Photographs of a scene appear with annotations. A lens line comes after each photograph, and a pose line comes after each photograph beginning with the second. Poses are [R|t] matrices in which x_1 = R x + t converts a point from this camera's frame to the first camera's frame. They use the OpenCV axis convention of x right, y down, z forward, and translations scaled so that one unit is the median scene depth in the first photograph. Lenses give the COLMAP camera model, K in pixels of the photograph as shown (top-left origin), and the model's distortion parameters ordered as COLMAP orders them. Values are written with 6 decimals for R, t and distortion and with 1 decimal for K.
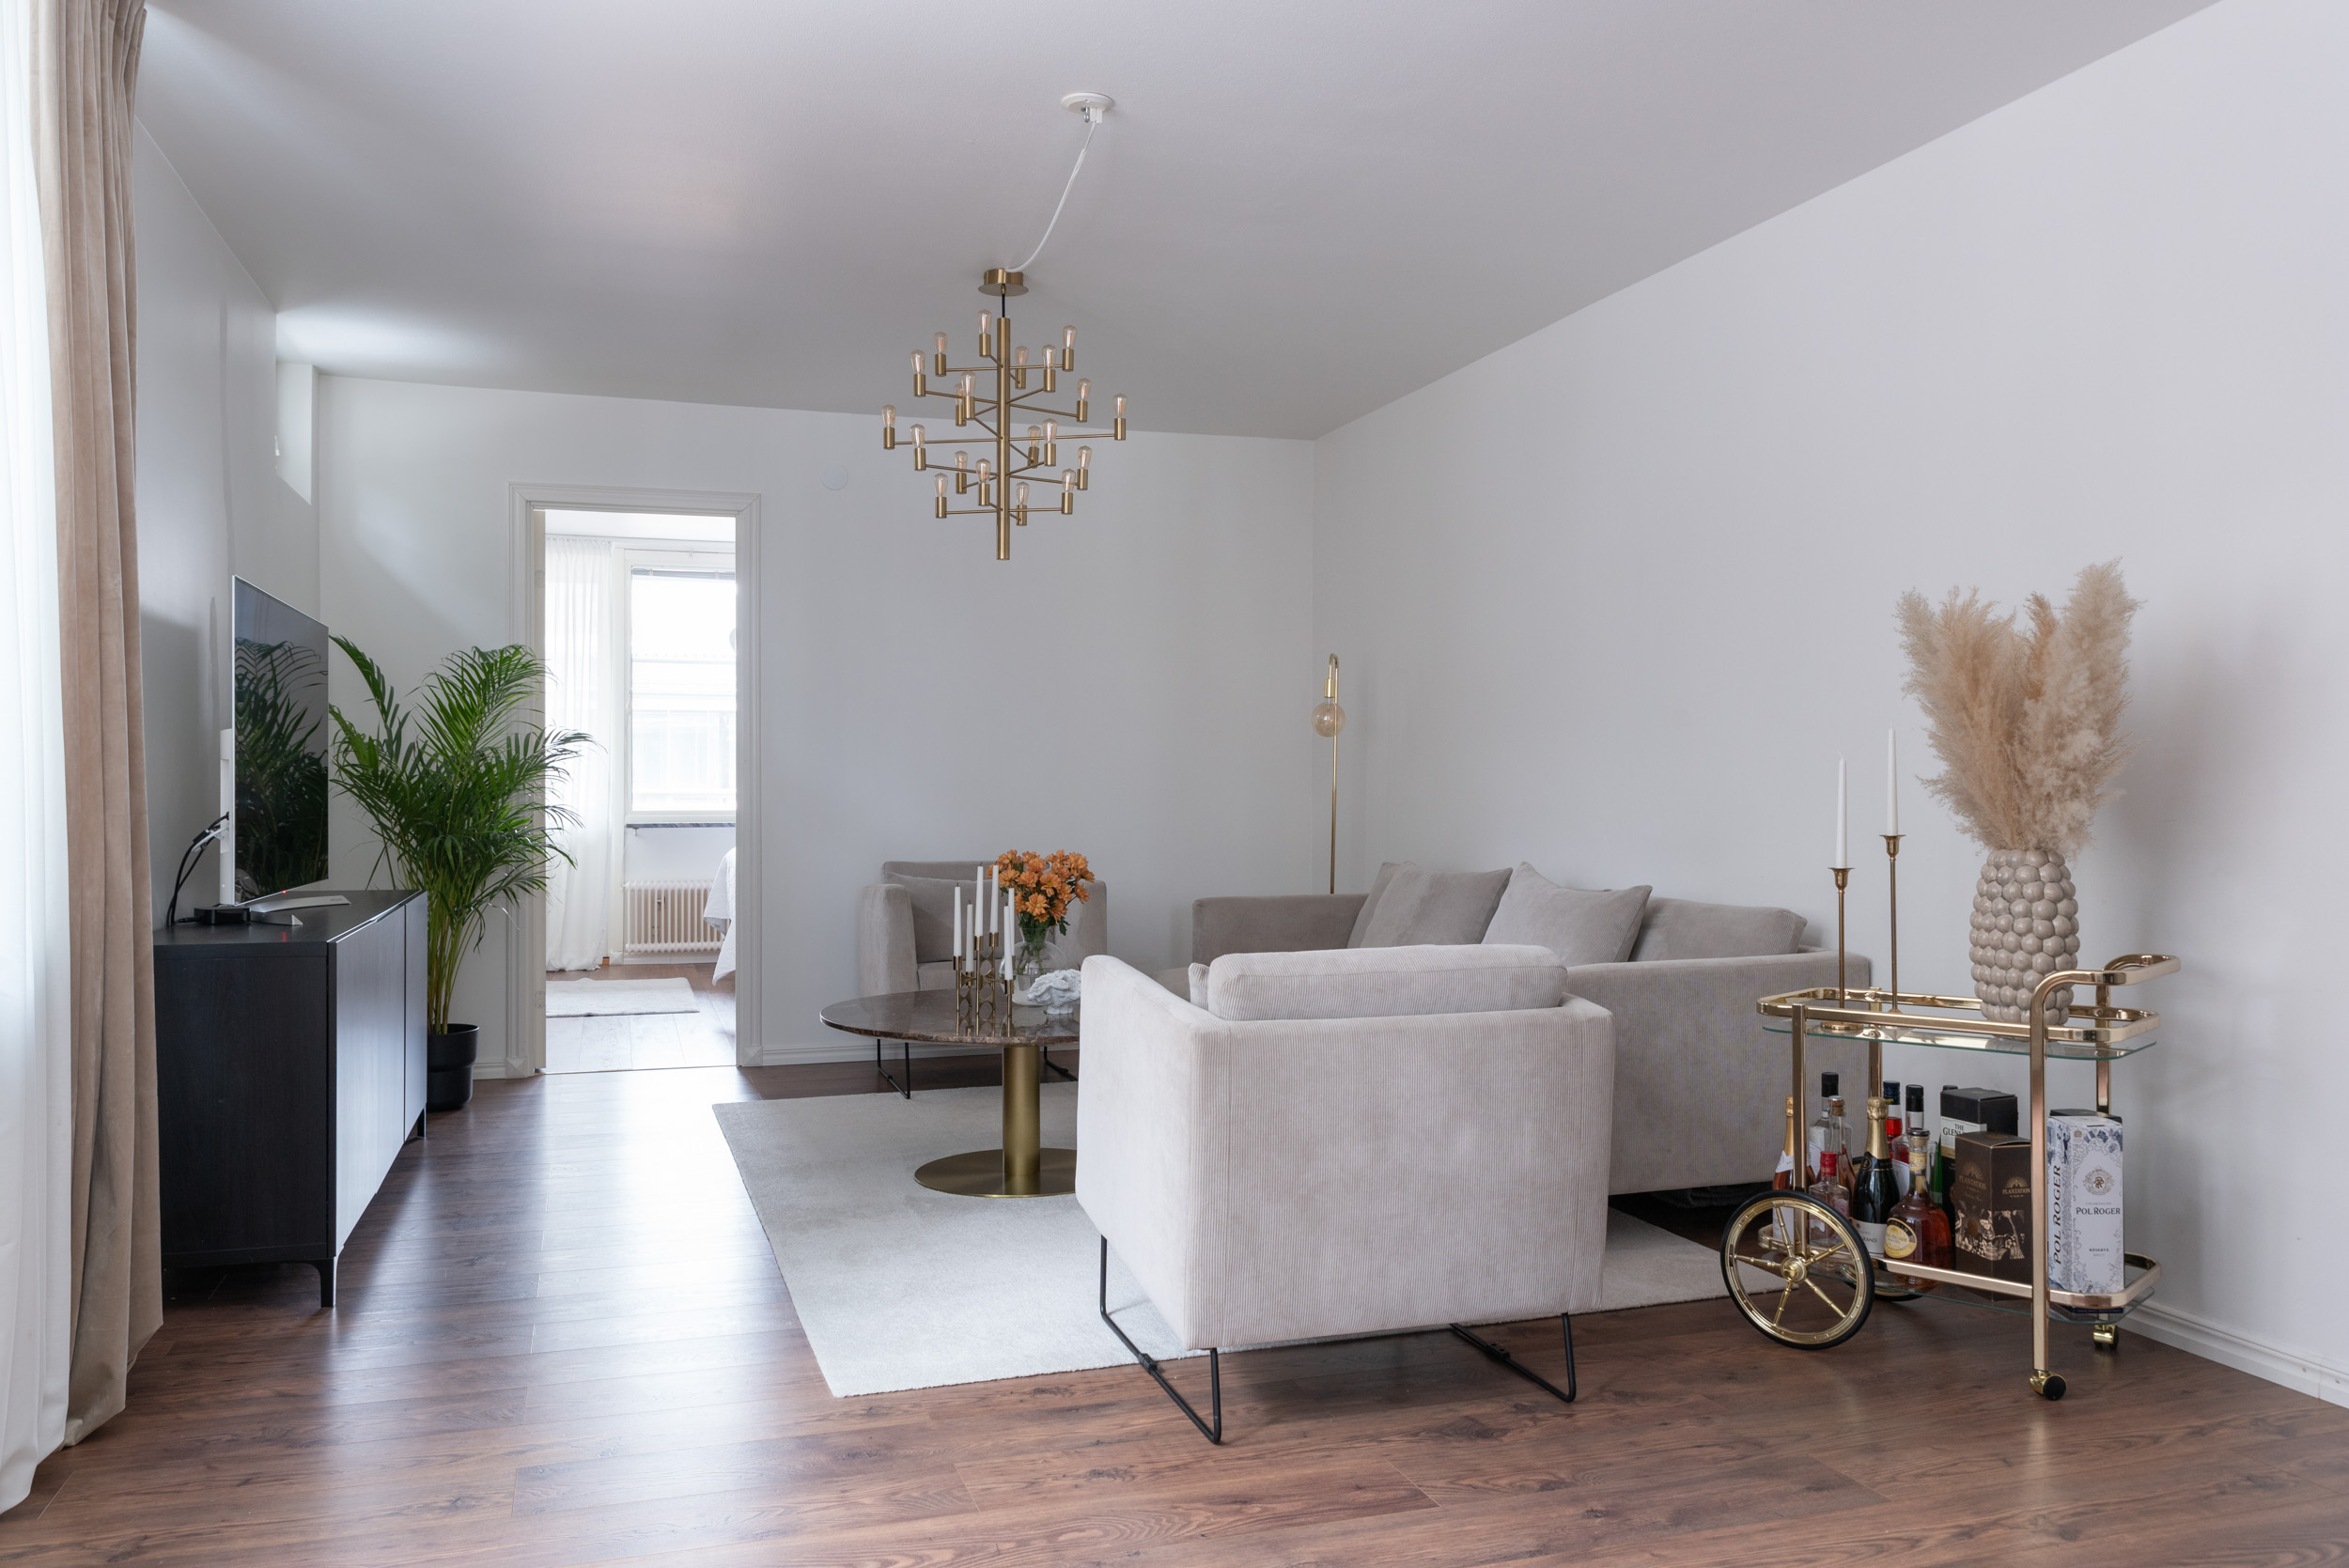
lens RADIAL K [[1627.5, 0, 1162.6], [0, 1627.5, 798.0], [0, 0, 1]] dist [0.008399, -0.000160]
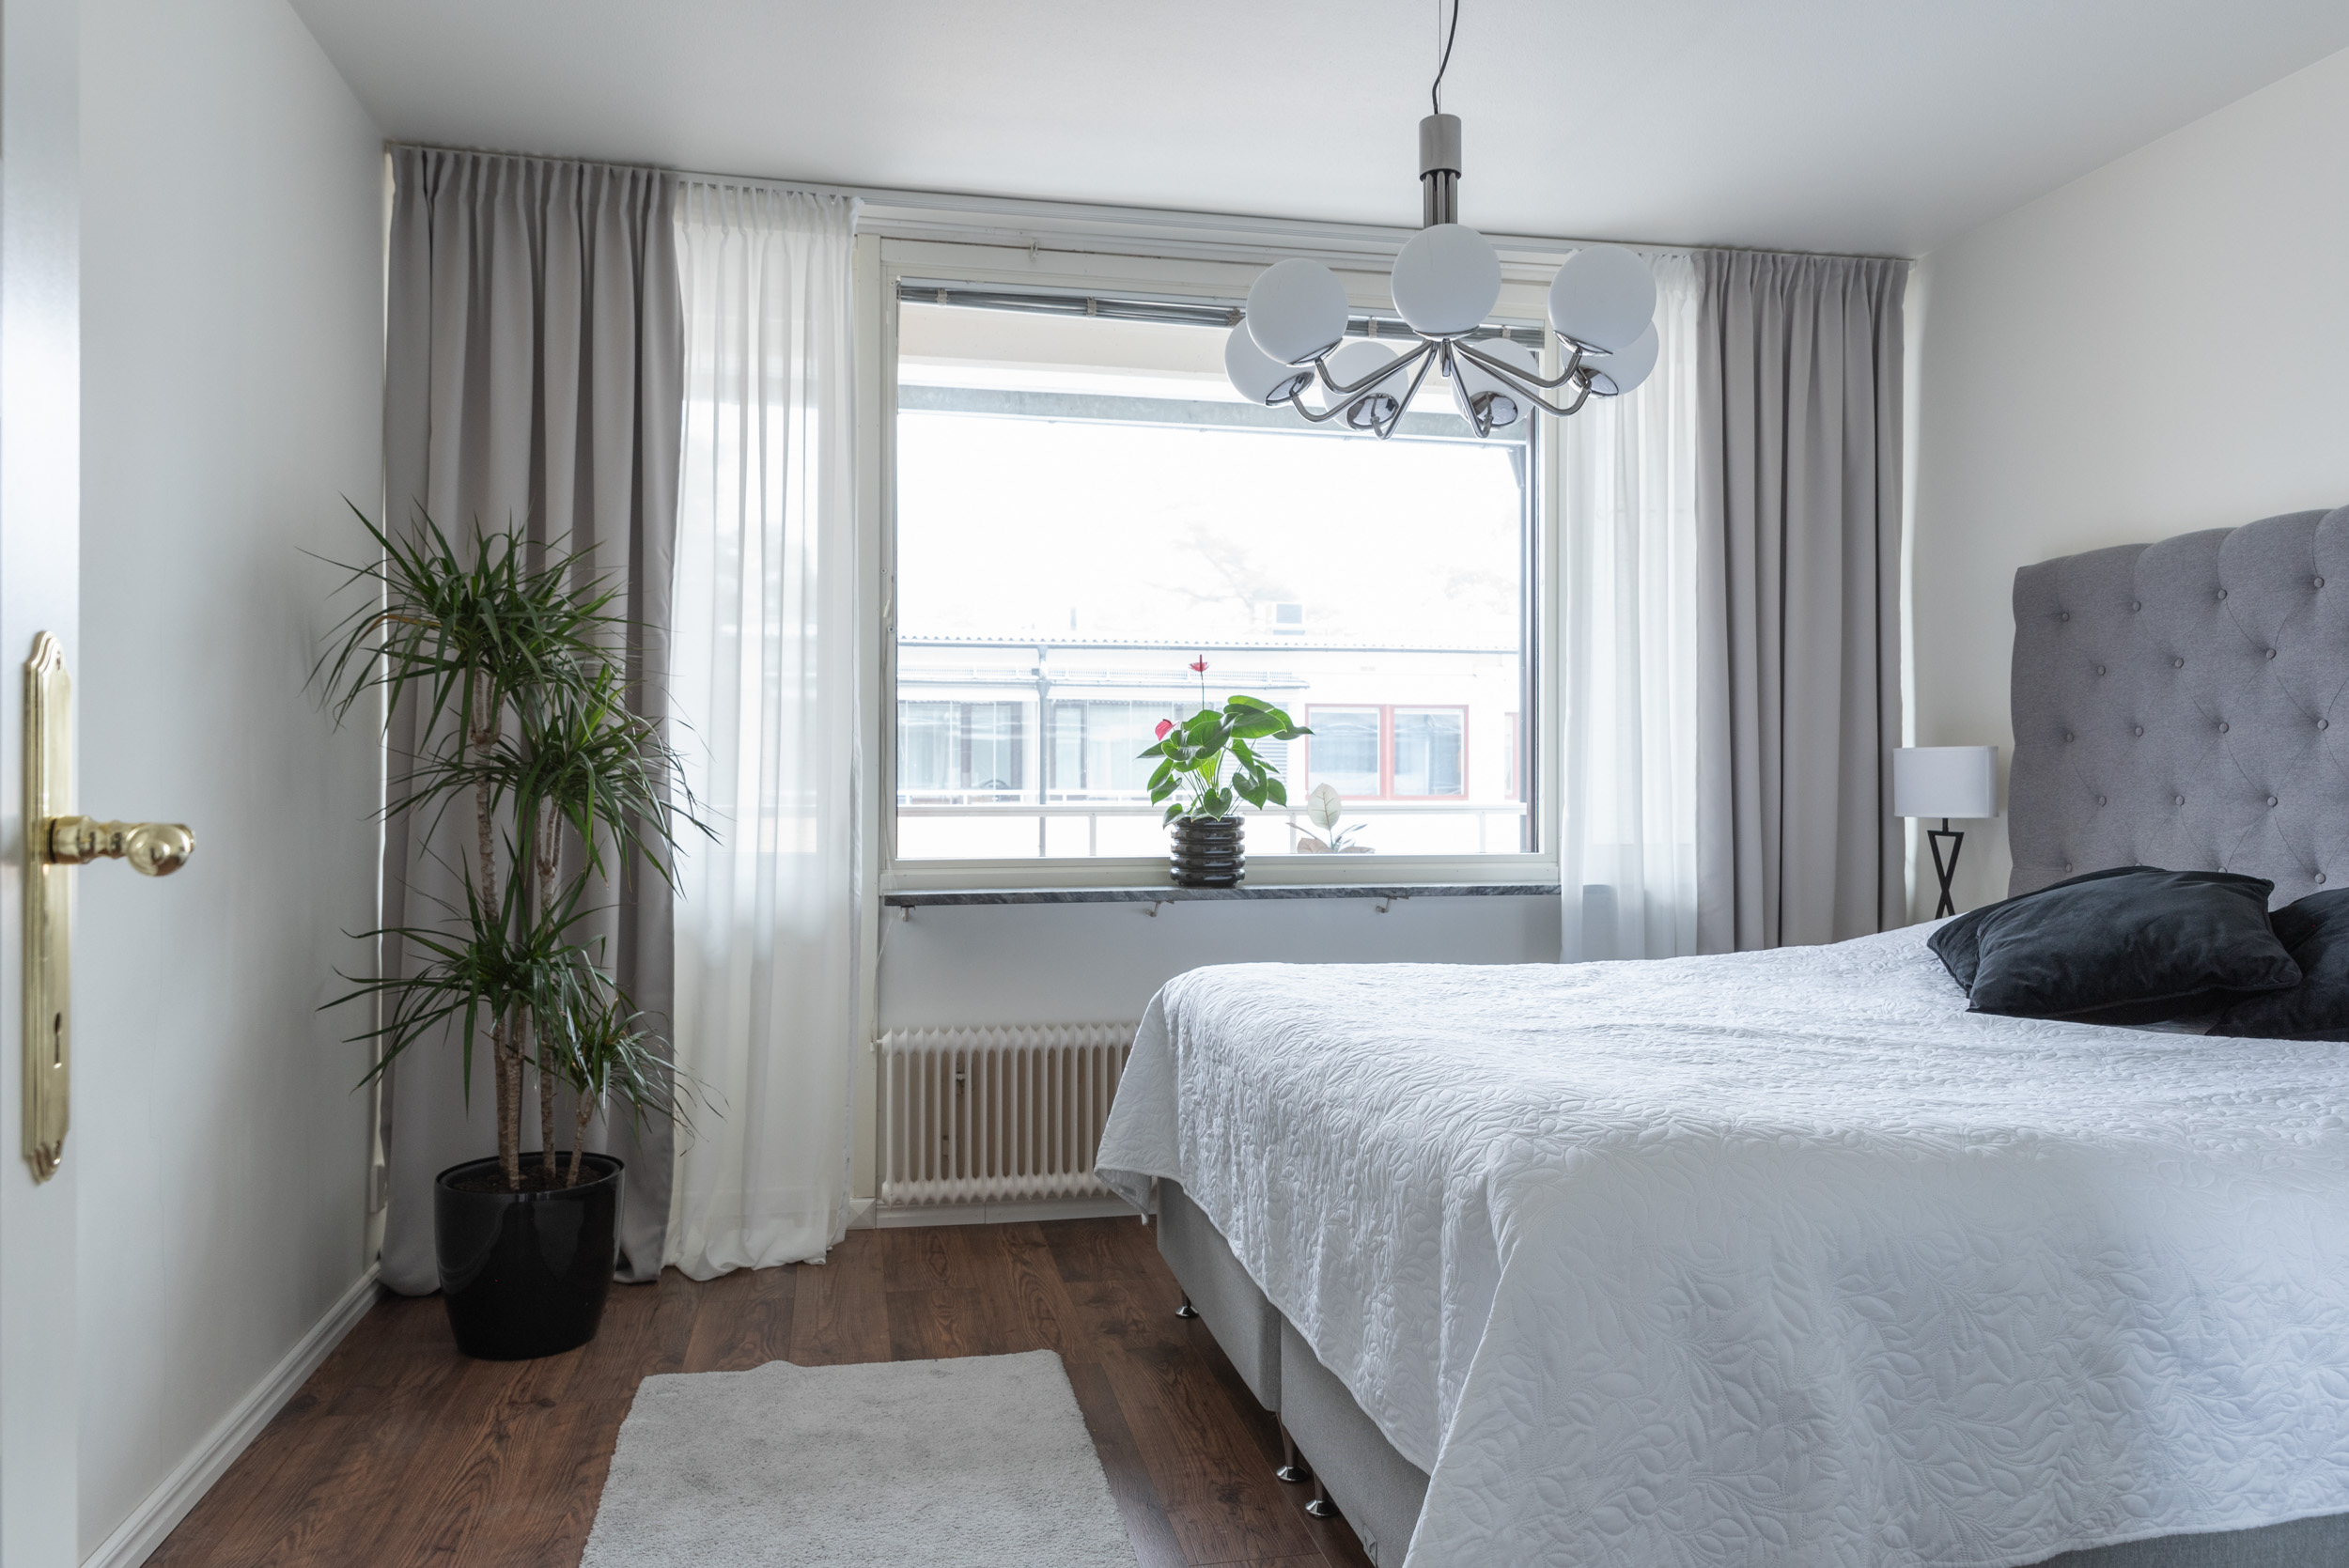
lens RADIAL K [[1537.1, 0, 1175.5], [0, 1537.1, 768.0], [0, 0, 1]] dist [0.001527, -0.000523]
pose [[0.994706, -0.002580, -0.102733, -0.214432], [0.001248, 0.999914, -0.013028, -0.011407], [0.102758, 0.012830, 0.994624, 0.614914]]
